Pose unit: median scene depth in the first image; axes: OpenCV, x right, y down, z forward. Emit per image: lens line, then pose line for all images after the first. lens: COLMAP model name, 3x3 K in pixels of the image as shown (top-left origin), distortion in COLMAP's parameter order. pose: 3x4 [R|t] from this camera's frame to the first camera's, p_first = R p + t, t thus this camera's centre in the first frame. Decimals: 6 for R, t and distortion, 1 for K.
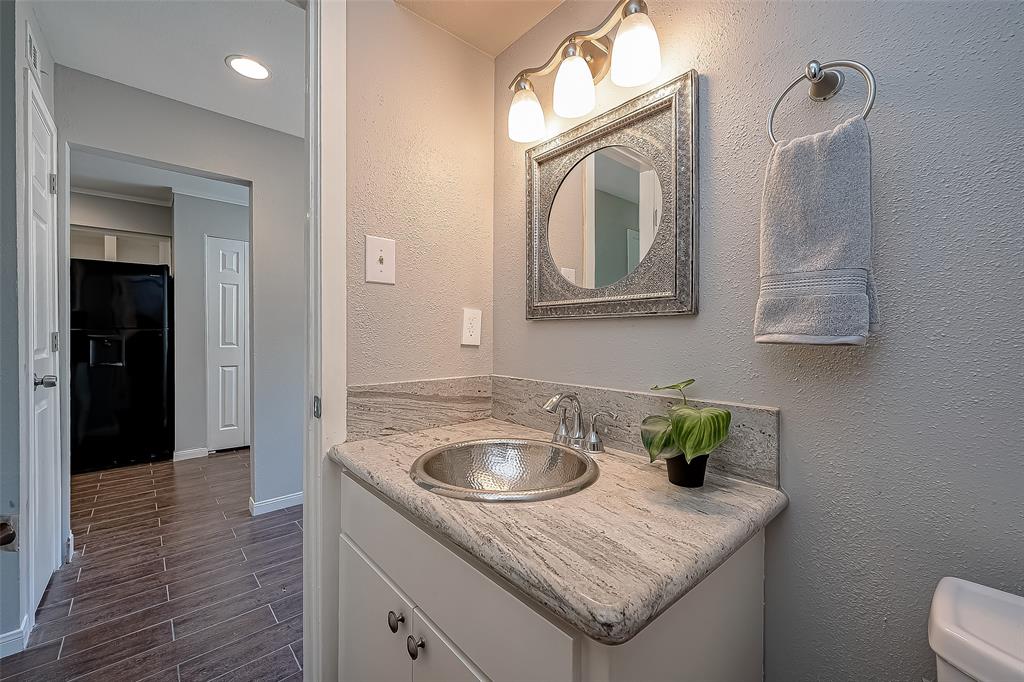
lens RADIAL K [[405.1, 0, 495.7], [0, 405.1, 338.0], [0, 0, 1]] dist [0.008165, 0.000306]
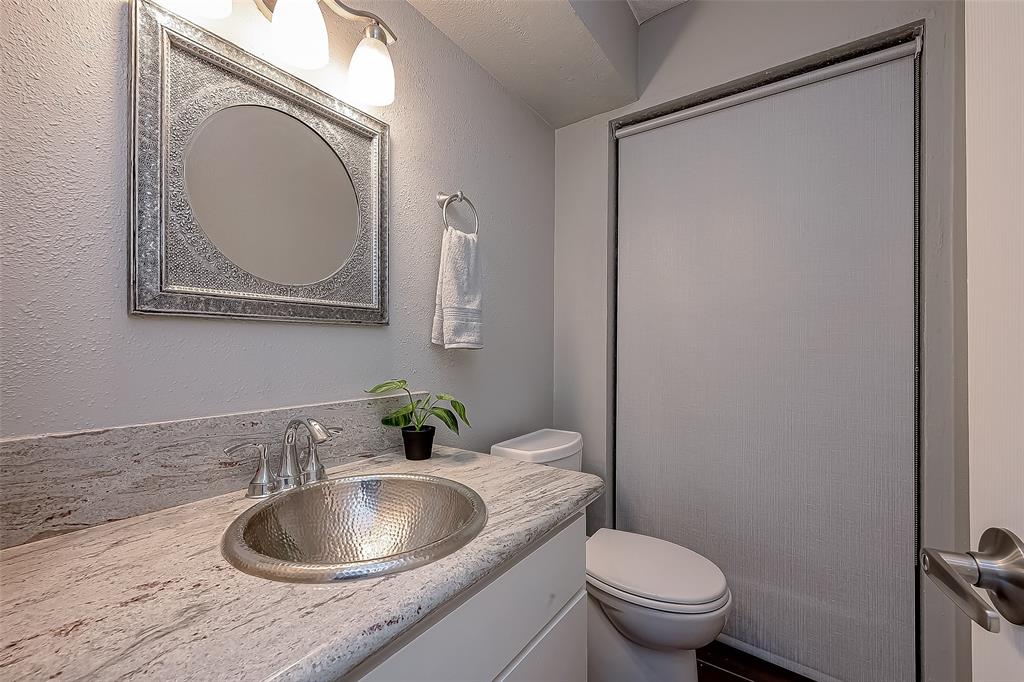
lens RADIAL K [[423.1, 0, 512.0], [0, 423.1, 341.0], [0, 0, 1]] dist [0.000018, -0.000079]
pose [[-0.249425, 0.005454, 0.968379, -1.003866], [-0.000089, 0.999984, -0.005655, -0.008210], [-0.968394, -0.001497, -0.249420, 1.153576]]
